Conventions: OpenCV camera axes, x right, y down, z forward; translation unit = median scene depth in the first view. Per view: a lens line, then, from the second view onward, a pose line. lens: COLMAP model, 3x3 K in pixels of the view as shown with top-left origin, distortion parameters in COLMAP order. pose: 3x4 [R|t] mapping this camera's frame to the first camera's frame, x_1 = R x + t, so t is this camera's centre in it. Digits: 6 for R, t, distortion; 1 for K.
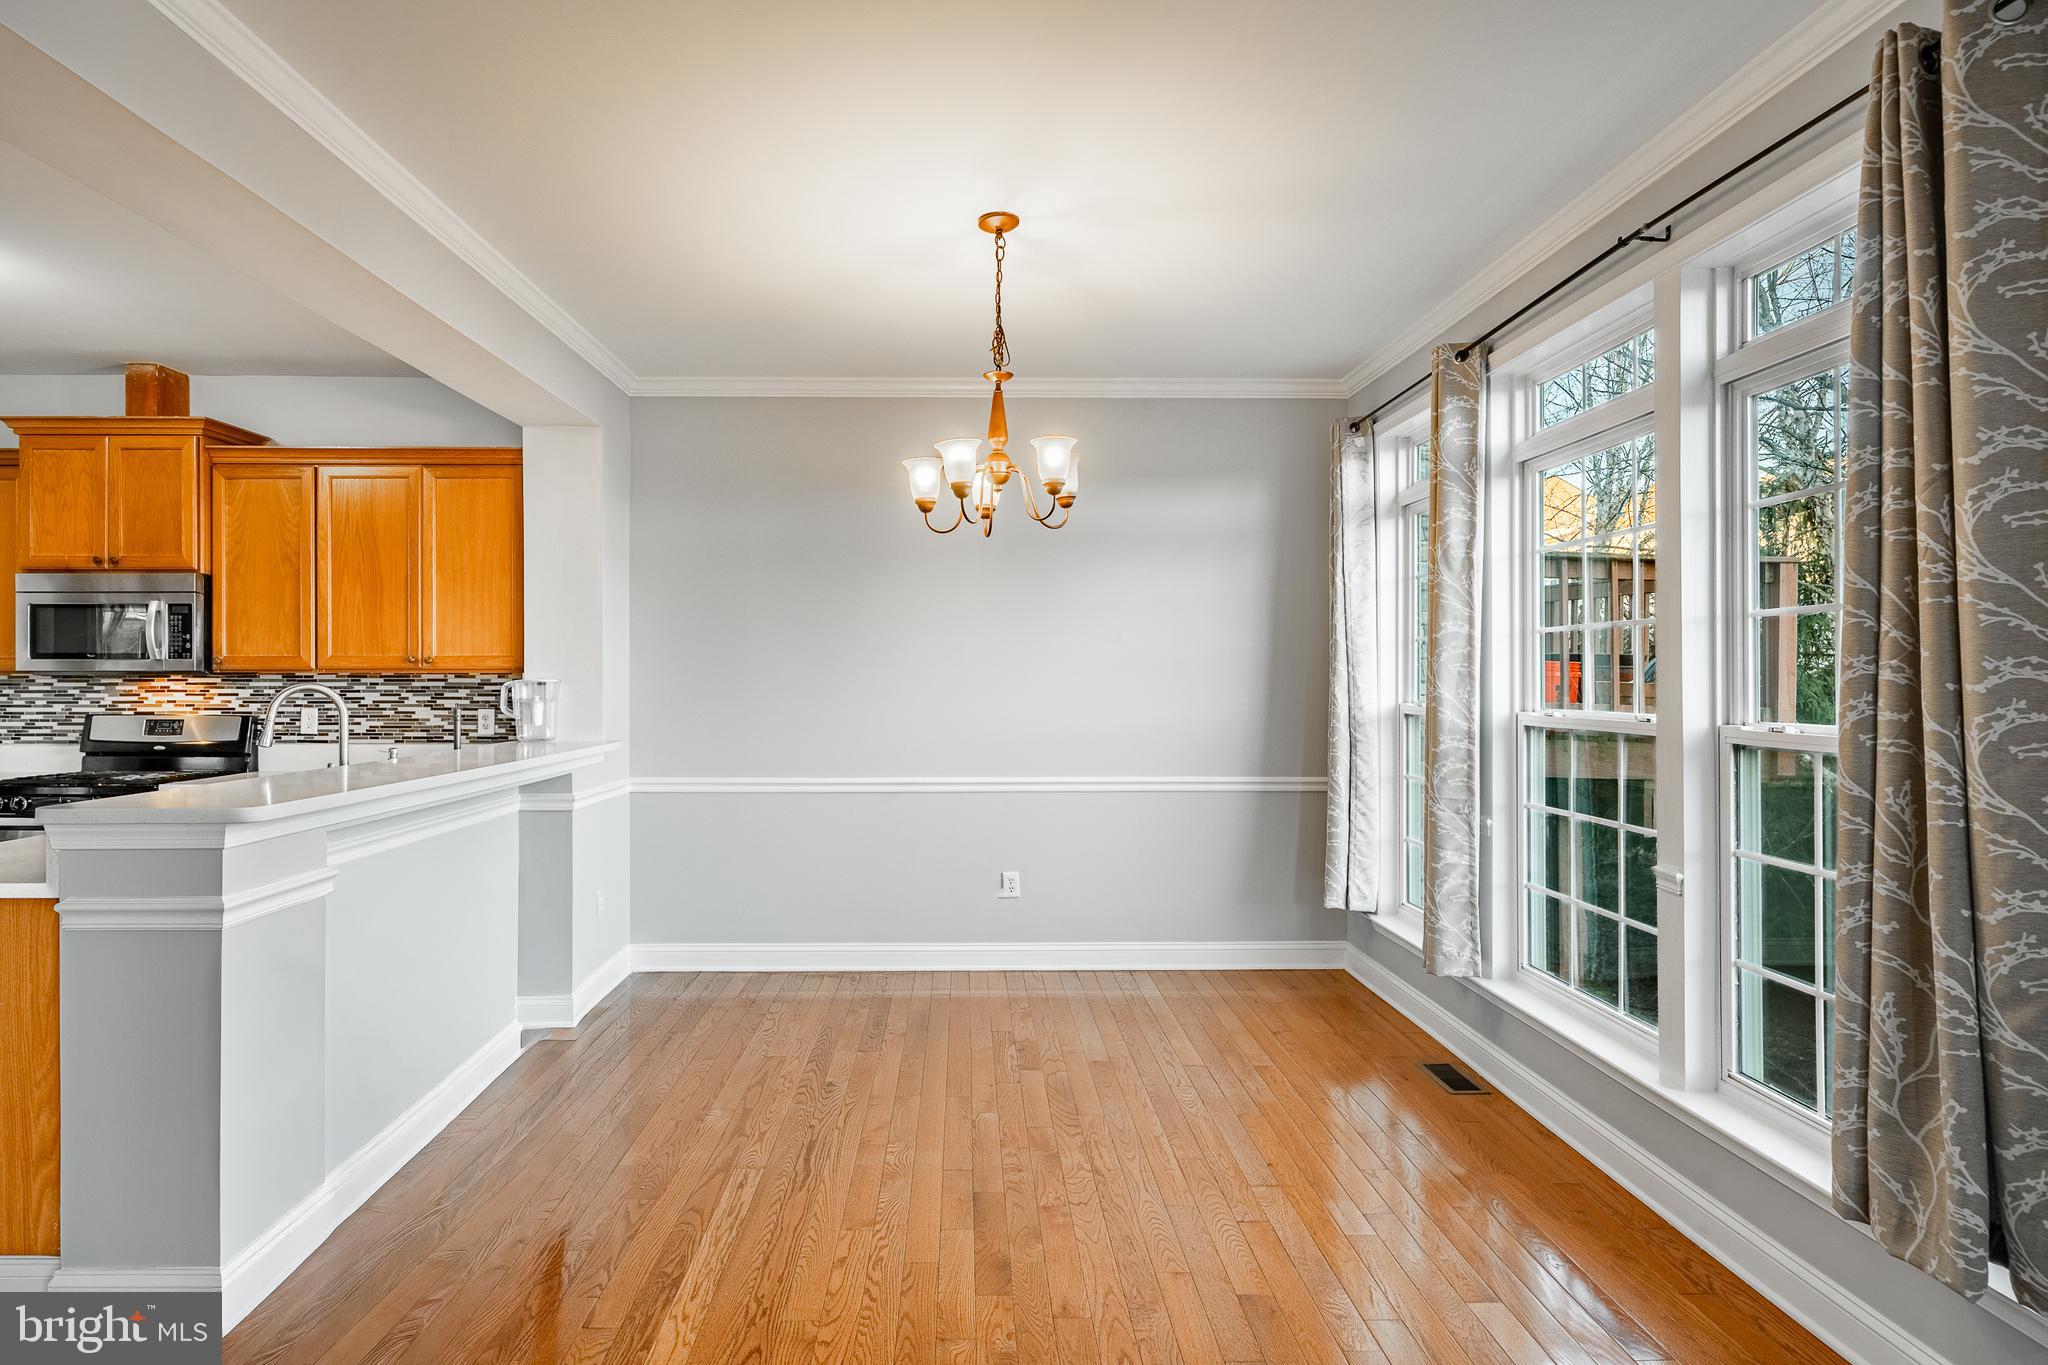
lens RADIAL K [[1050.1, 0, 974.1], [0, 1050.1, 682.0], [0, 0, 1]] dist [-0.000060, -0.000618]
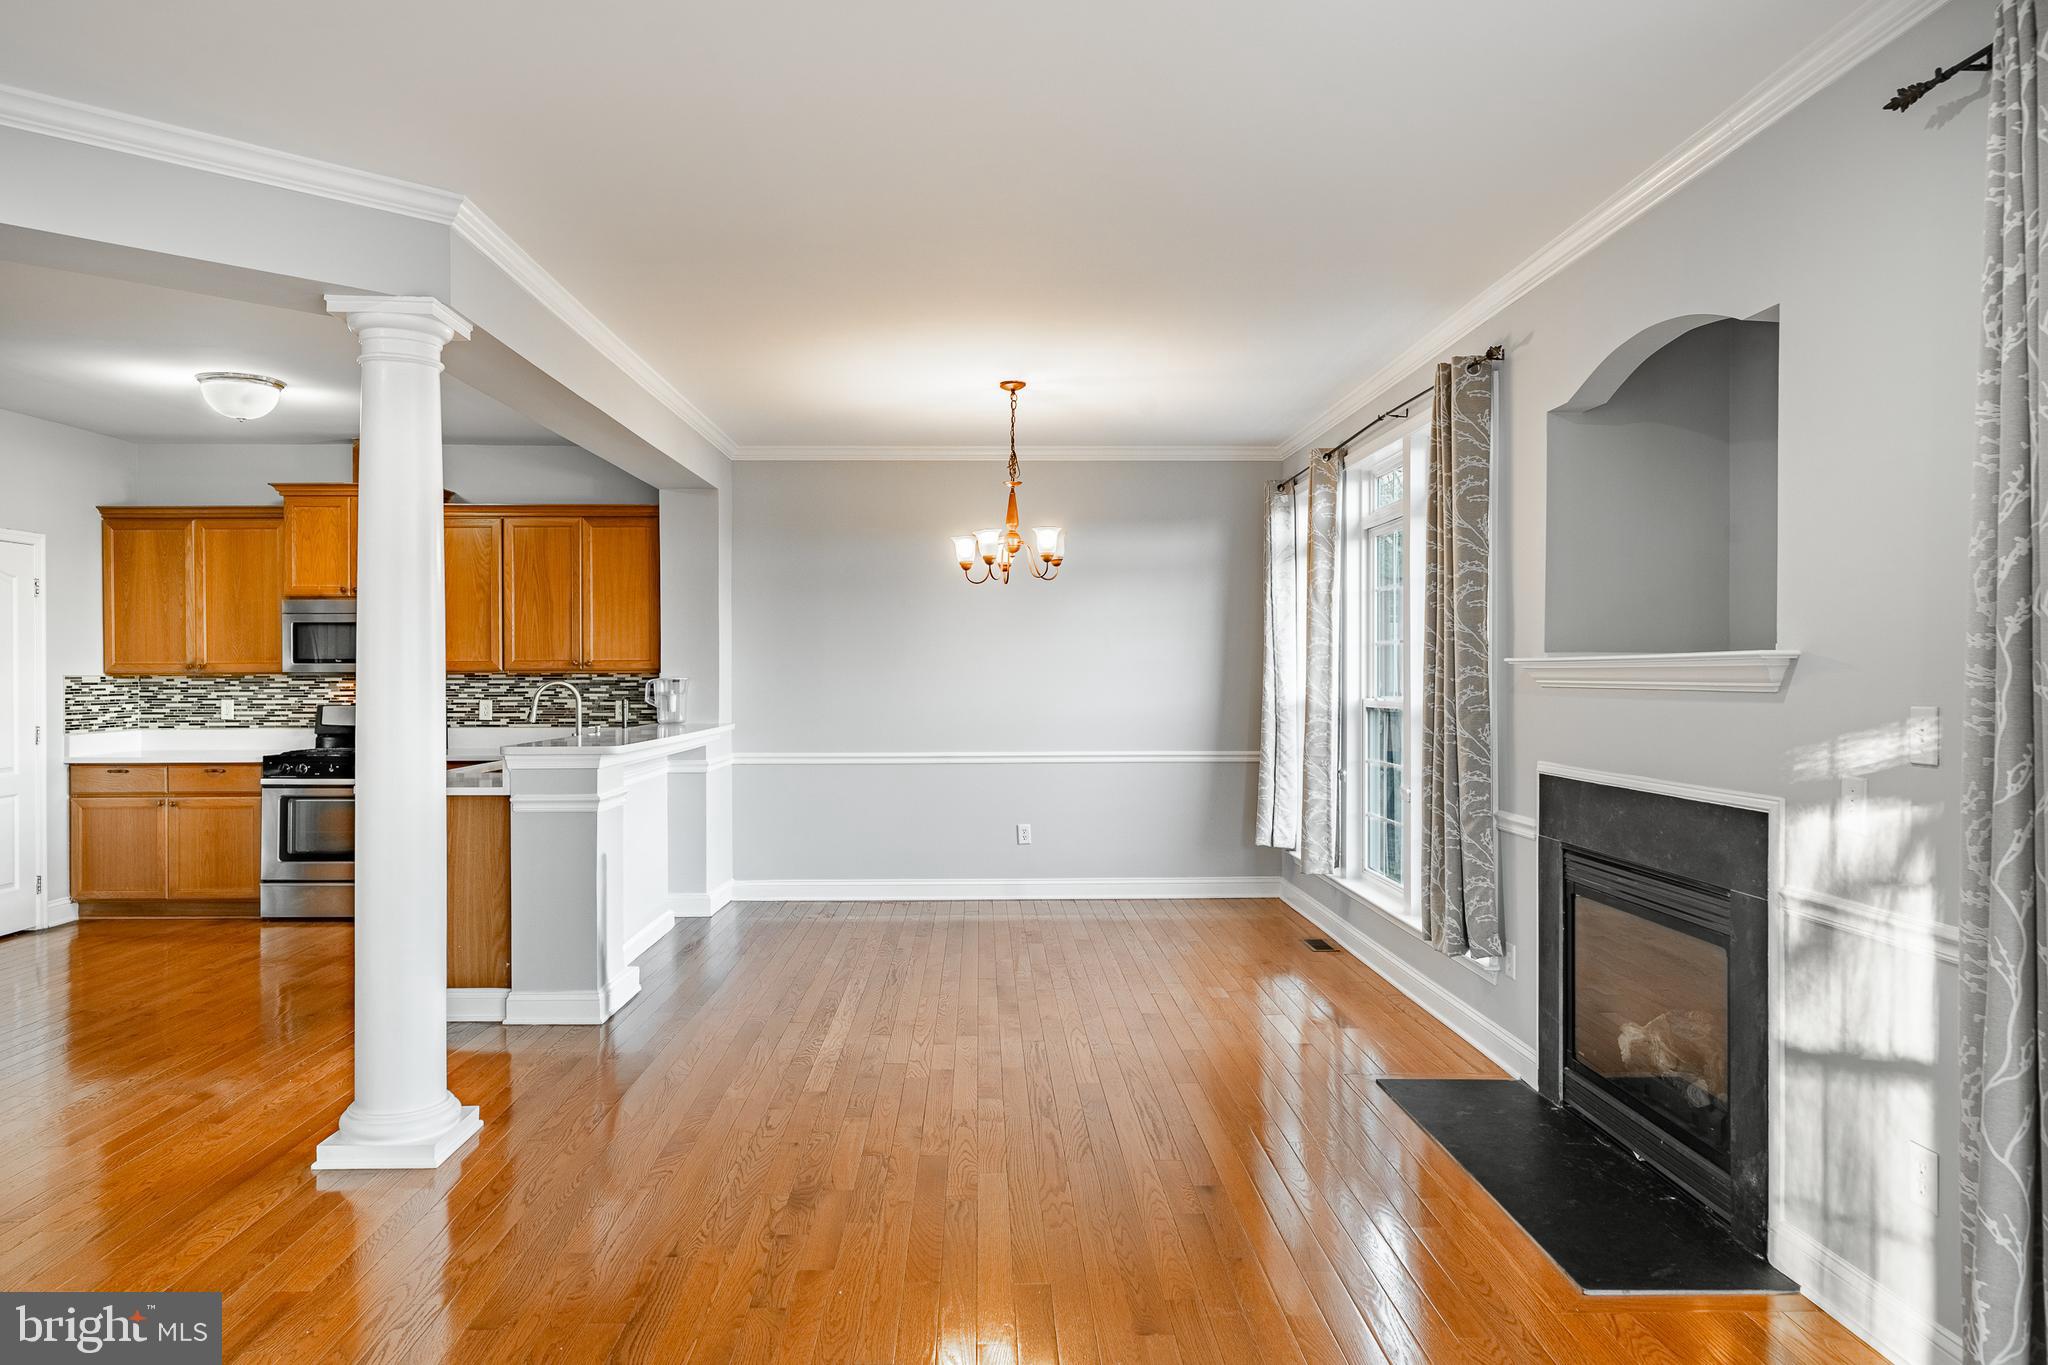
lens RADIAL K [[1312.5, 0, 1009.4], [0, 1312.5, 695.7], [0, 0, 1]] dist [0.003946, -0.001050]
pose [[0.999903, -0.002054, 0.013798, -0.006349], [0.001890, 0.999928, 0.011880, 0.001355], [-0.013821, -0.011853, 0.999834, -0.685968]]
